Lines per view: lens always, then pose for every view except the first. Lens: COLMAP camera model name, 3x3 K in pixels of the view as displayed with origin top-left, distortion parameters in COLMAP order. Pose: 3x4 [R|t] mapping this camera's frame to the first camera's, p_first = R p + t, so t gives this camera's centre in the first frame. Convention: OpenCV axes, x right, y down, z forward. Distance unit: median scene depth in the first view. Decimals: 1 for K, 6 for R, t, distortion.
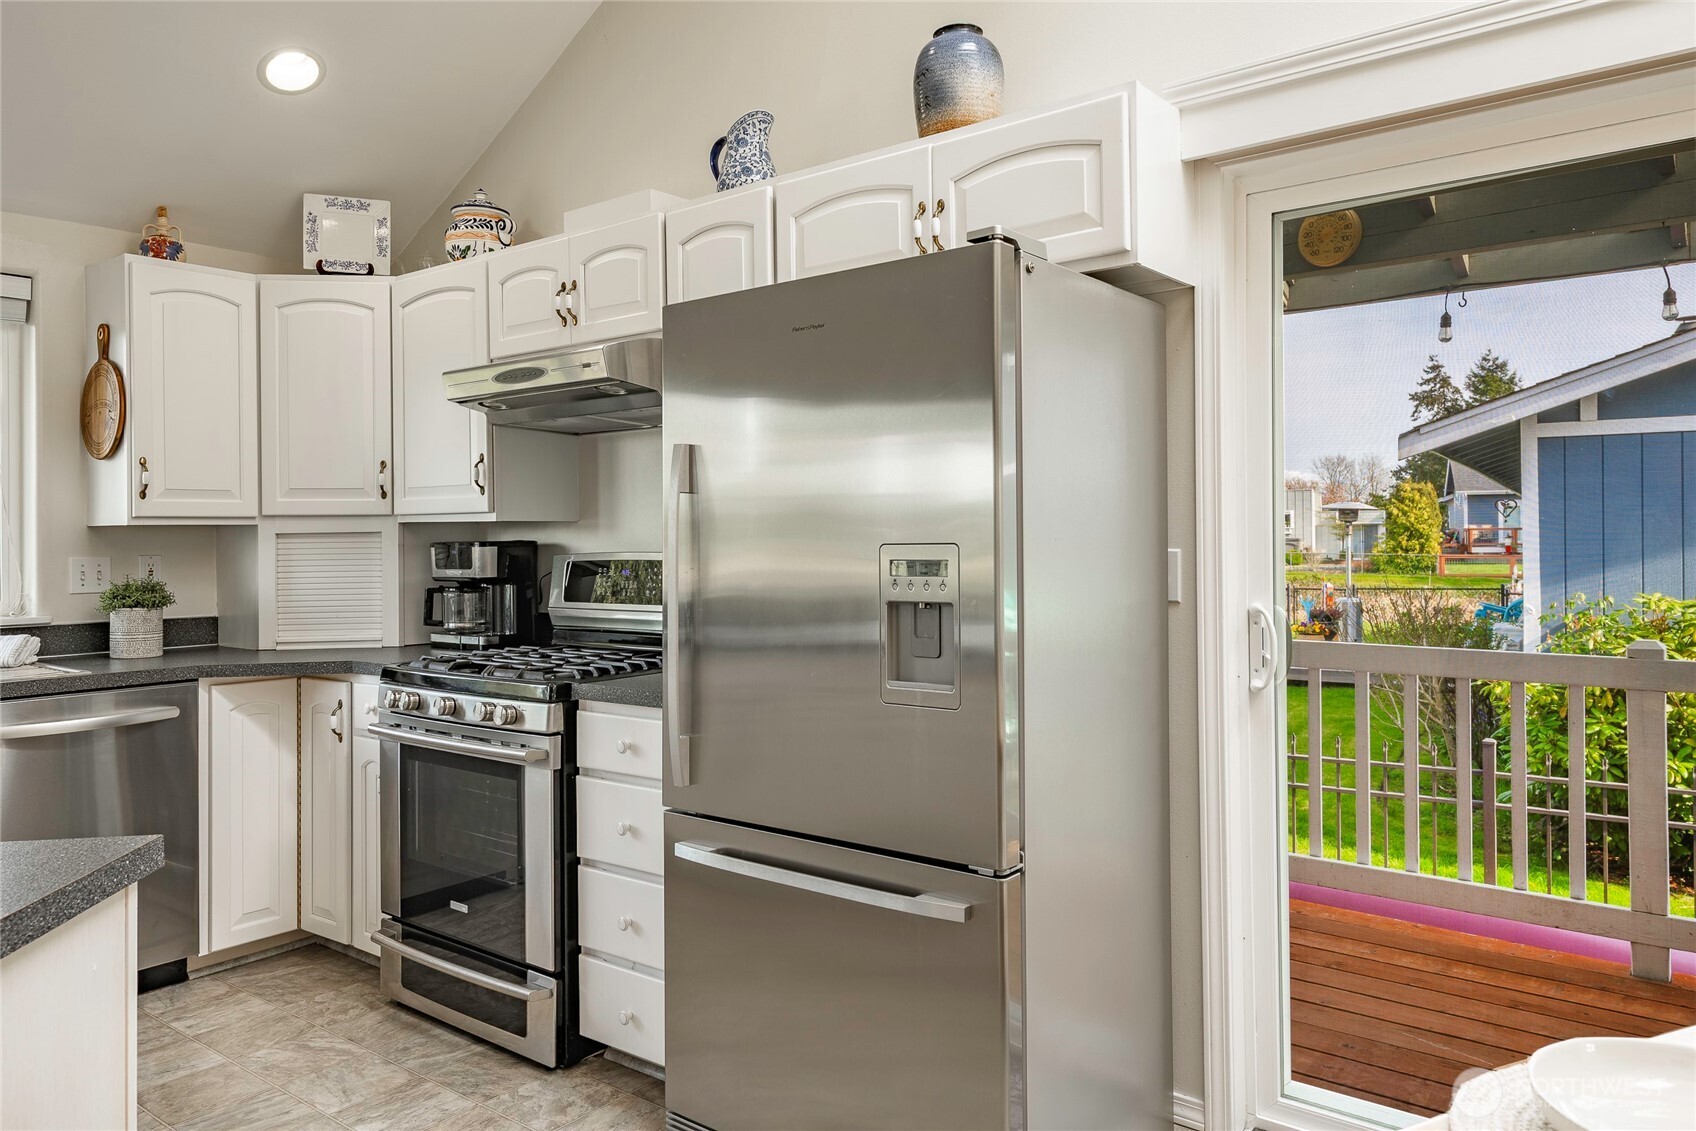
lens RADIAL K [[1166.5, 0, 823.1], [0, 1166.5, 531.3], [0, 0, 1]] dist [0.003424, 0.006811]
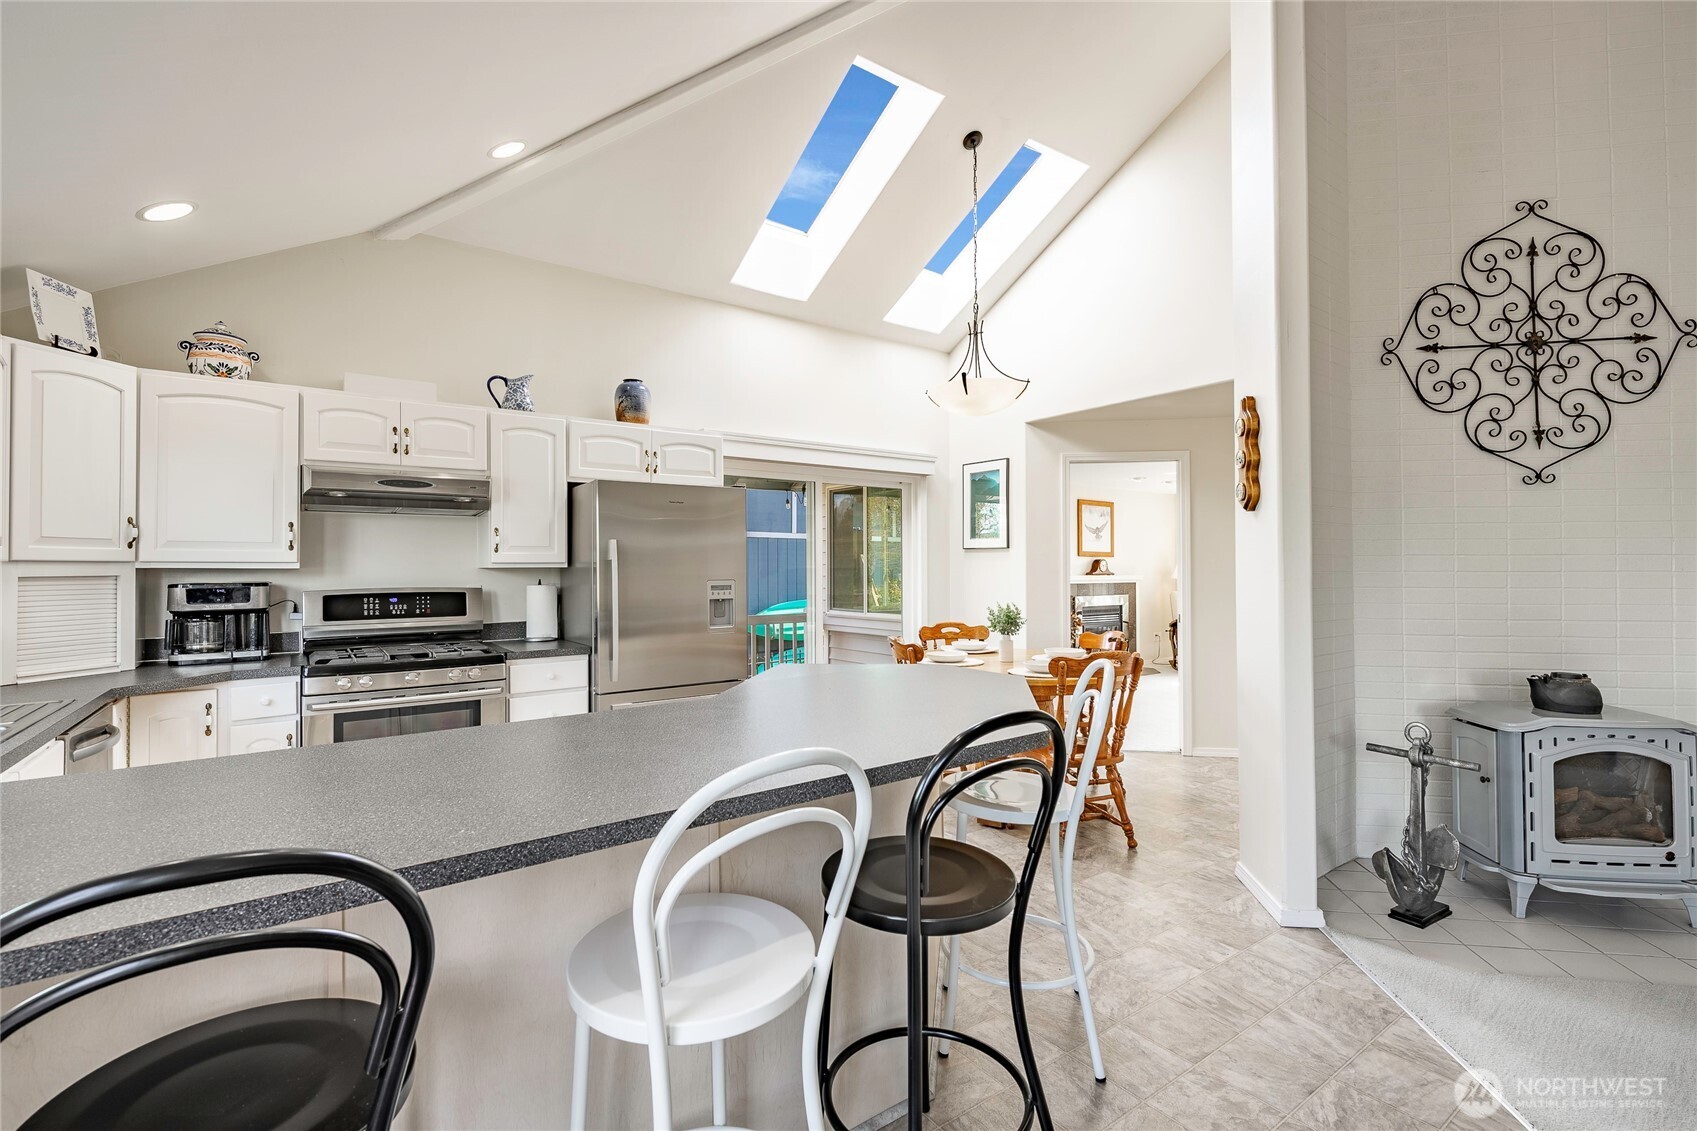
lens RADIAL K [[749.6, 0, 845.5], [0, 749.6, 563.4], [0, 0, 1]] dist [-0.002118, -0.001222]
pose [[0.285093, 0.017055, 0.958348, -0.969292], [-0.002383, 0.999851, -0.017085, -0.000555], [-0.958497, 0.002587, 0.285091, 0.064970]]
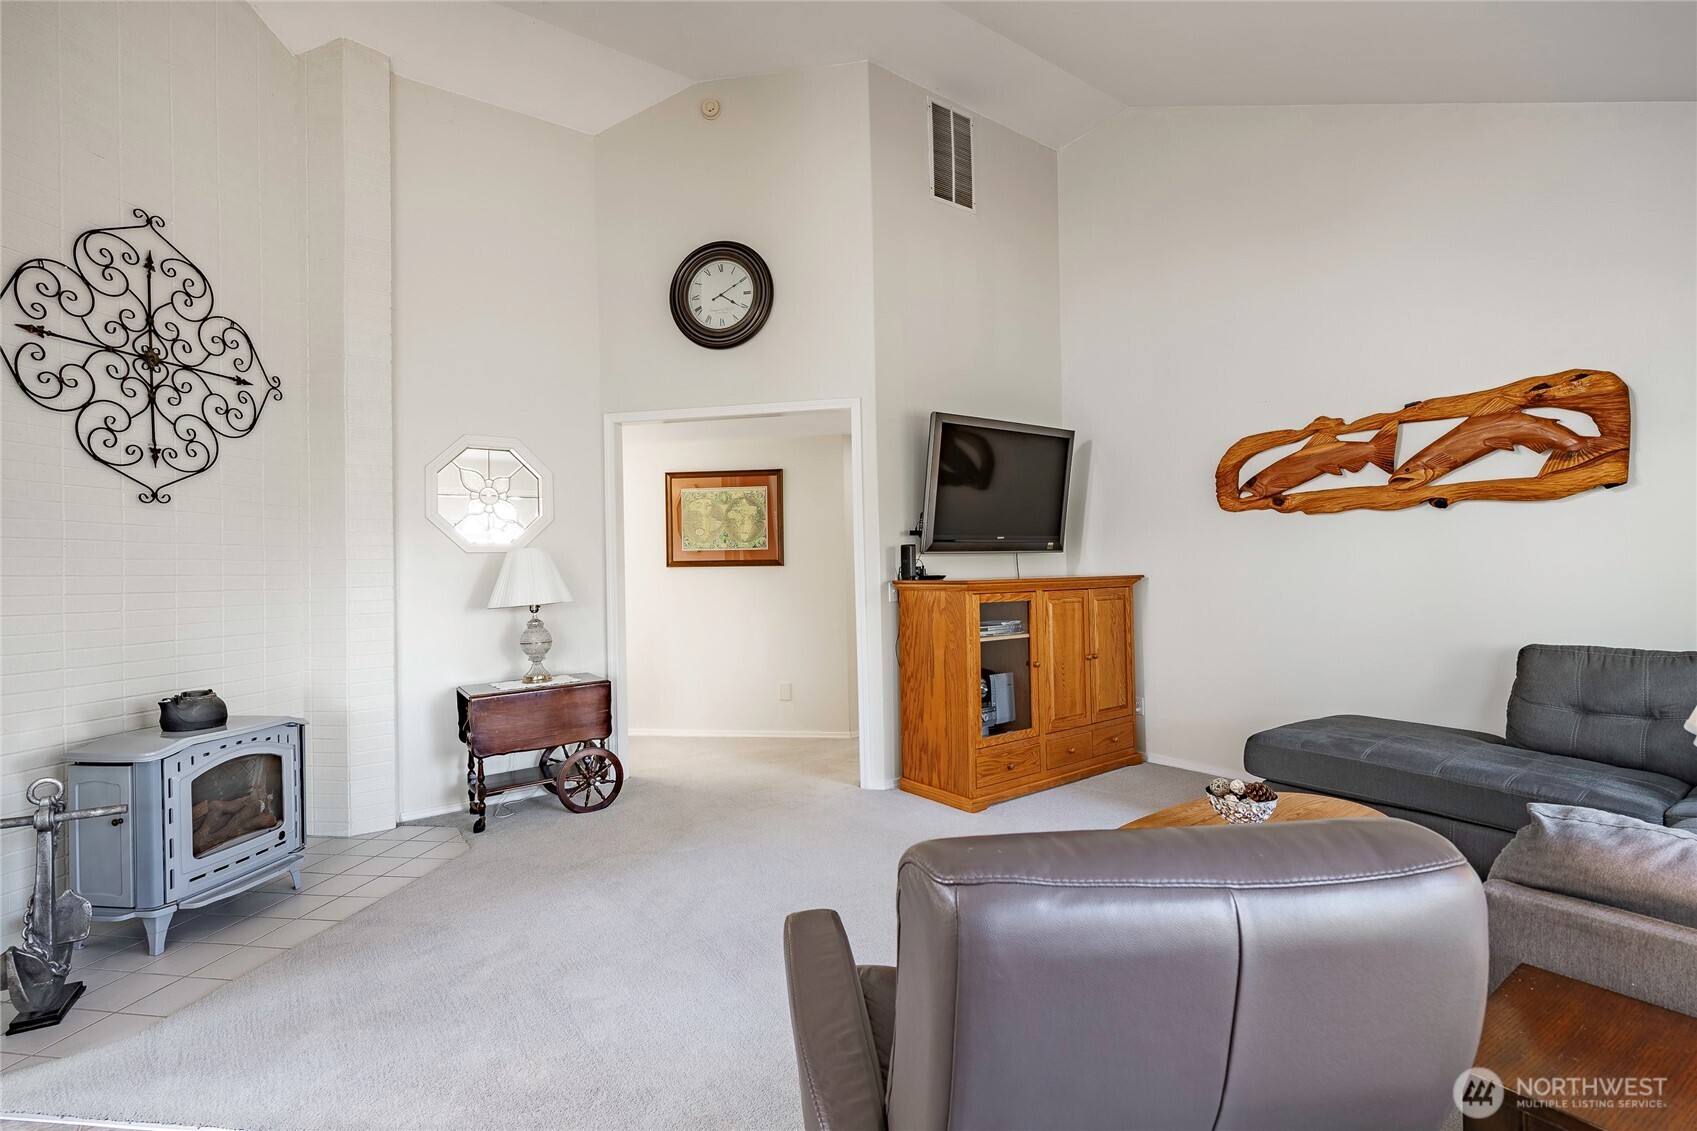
lens RADIAL K [[749.6, 0, 858.2], [0, 749.6, 563.1], [0, 0, 1]] dist [-0.002118, -0.001222]
pose [[-0.963390, 0.034539, 0.265869, -0.905033], [0.030993, 0.999366, -0.017521, -0.001632], [-0.266306, -0.008639, -0.963850, 0.145187]]
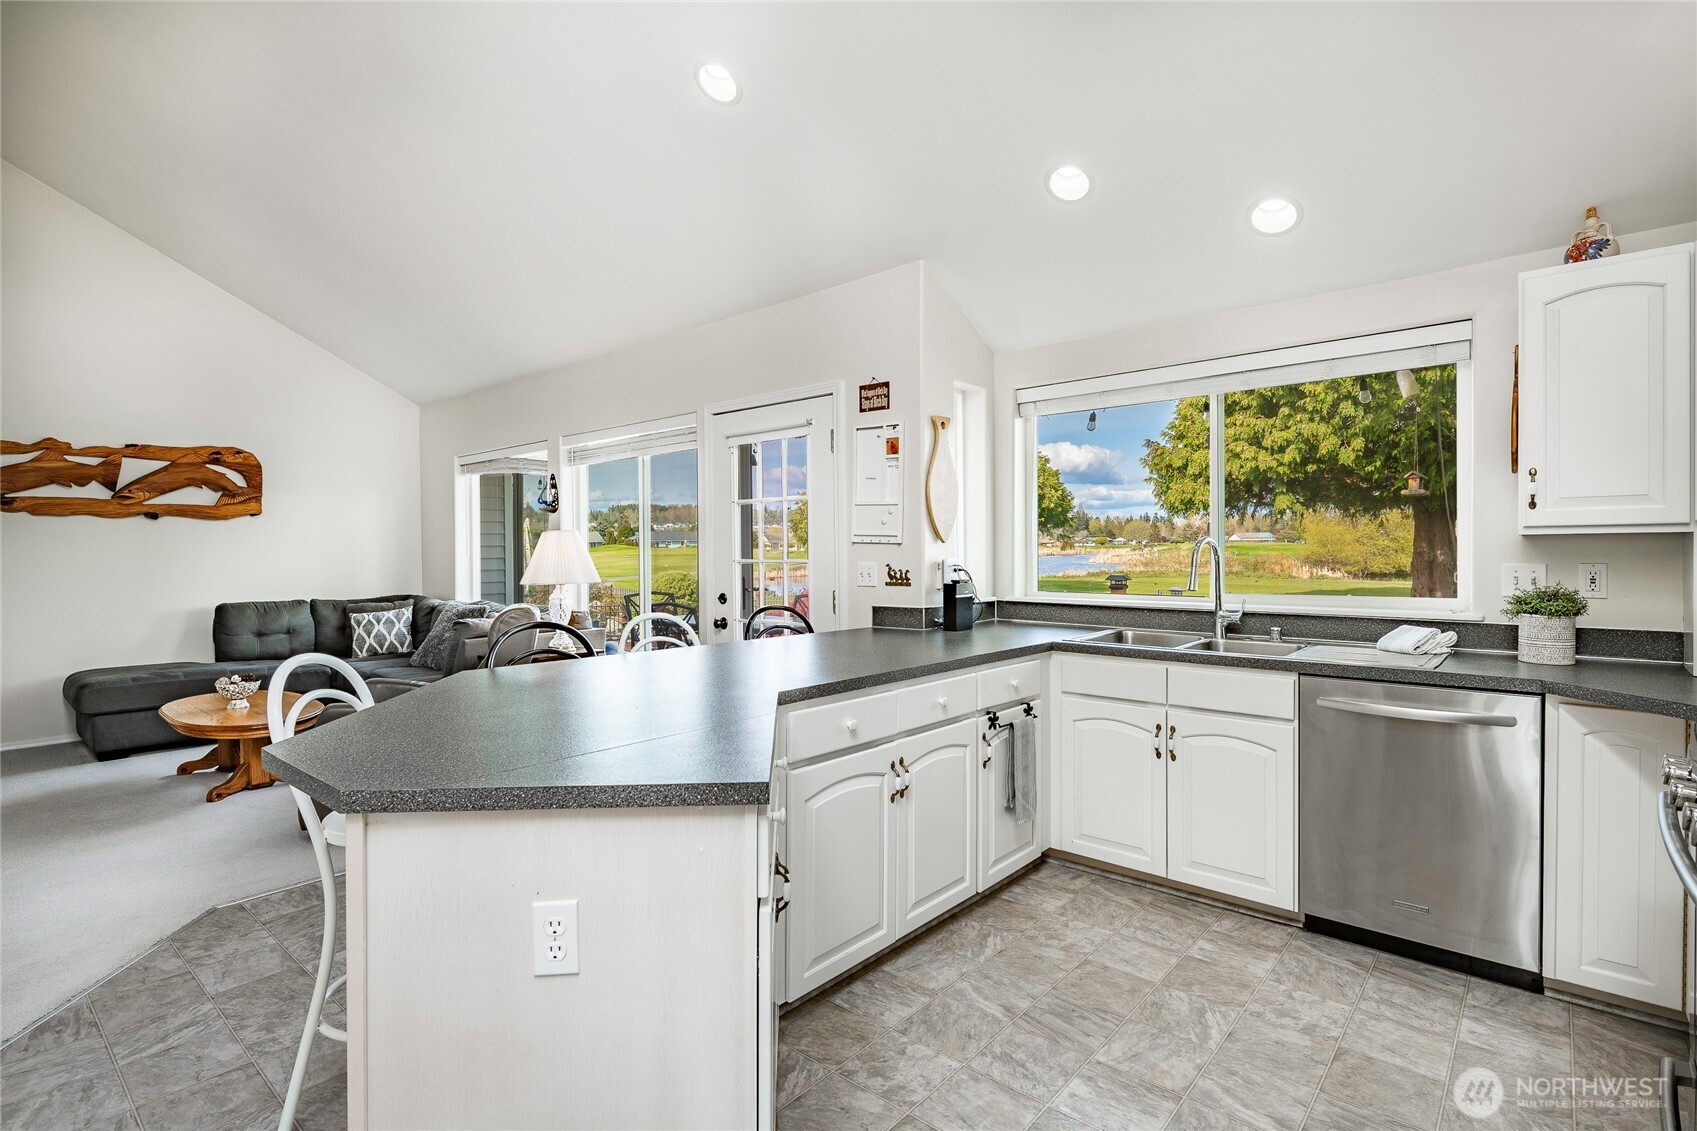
lens RADIAL K [[824.3, 0, 862.7], [0, 824.3, 550.8], [0, 0, 1]] dist [0.005306, -0.002417]
pose [[-0.030049, 0.013575, -0.999456, 0.155950], [0.013656, 0.999820, 0.013169, -0.007869], [0.999455, -0.013253, -0.030229, 0.420562]]
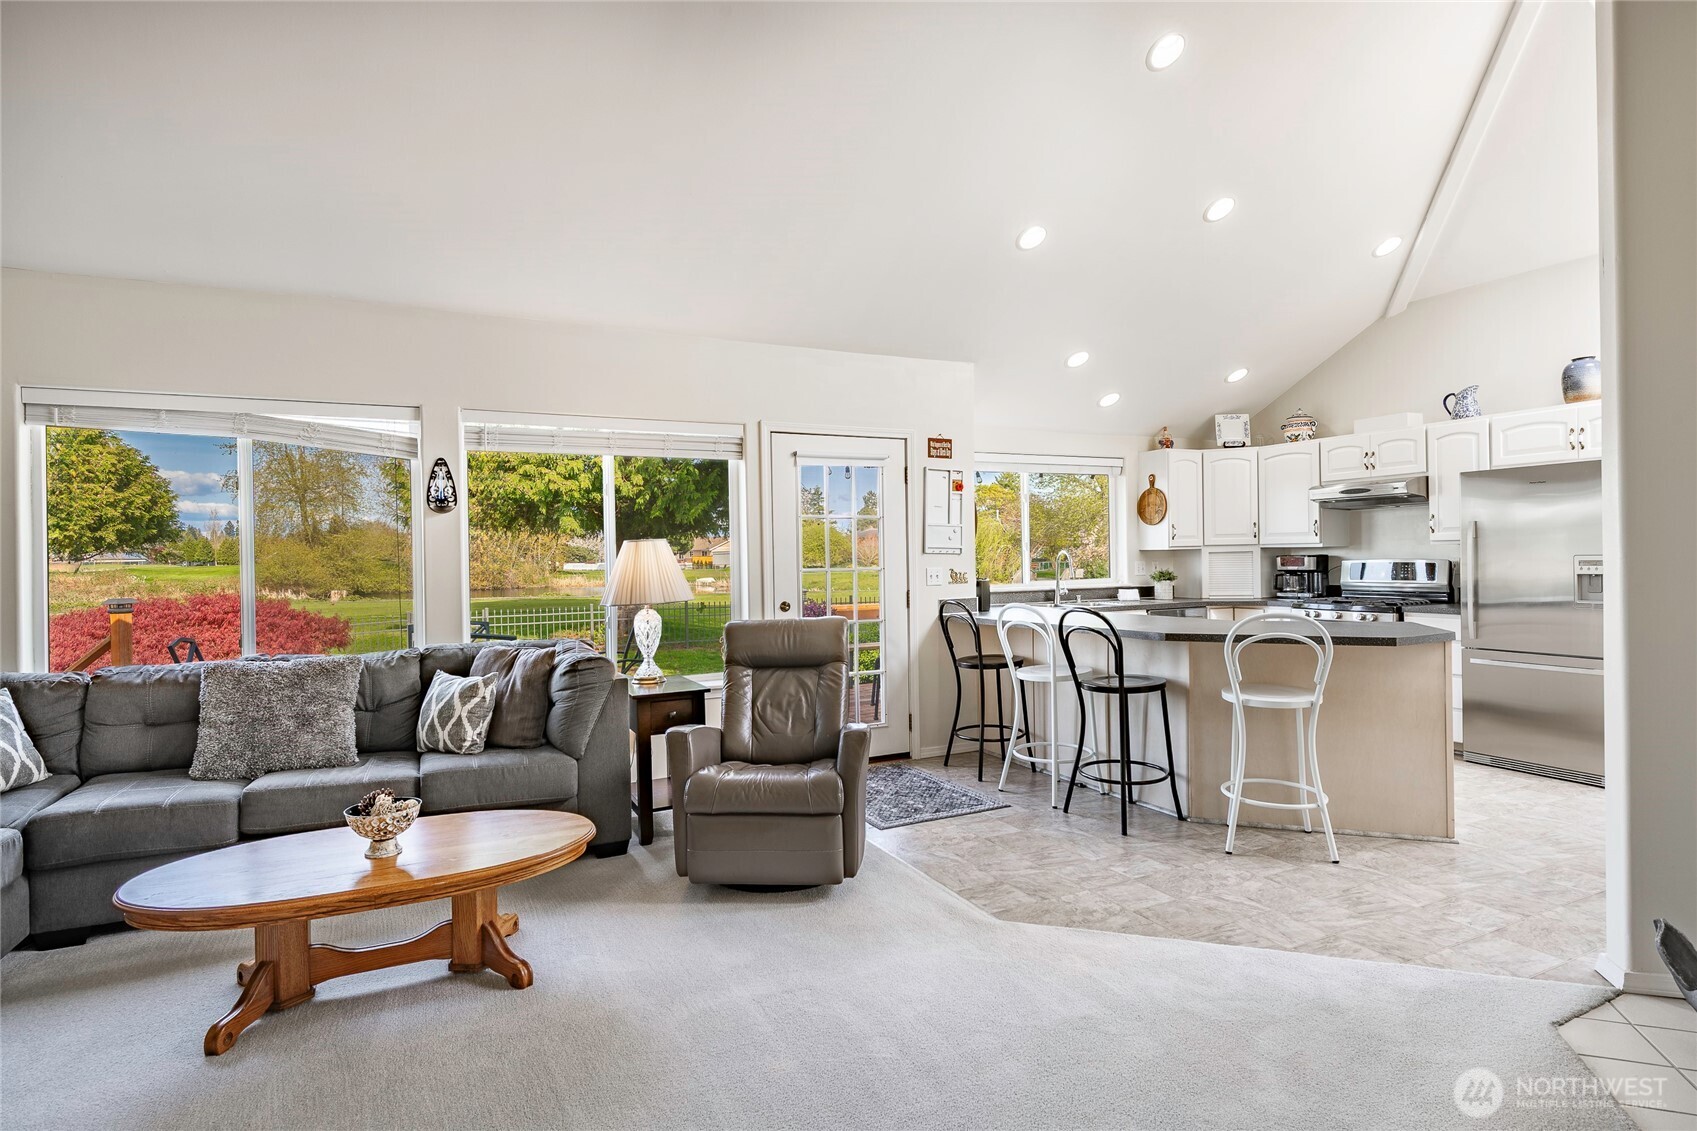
lens RADIAL K [[830.1, 0, 862.5], [0, 830.1, 557.0], [0, 0, 1]] dist [0.005410, -0.003164]
pose [[0.903381, -0.003502, -0.428826, -0.397288], [0.008553, 0.999915, 0.009851, -0.012642], [0.428755, -0.012567, 0.903334, -0.998141]]
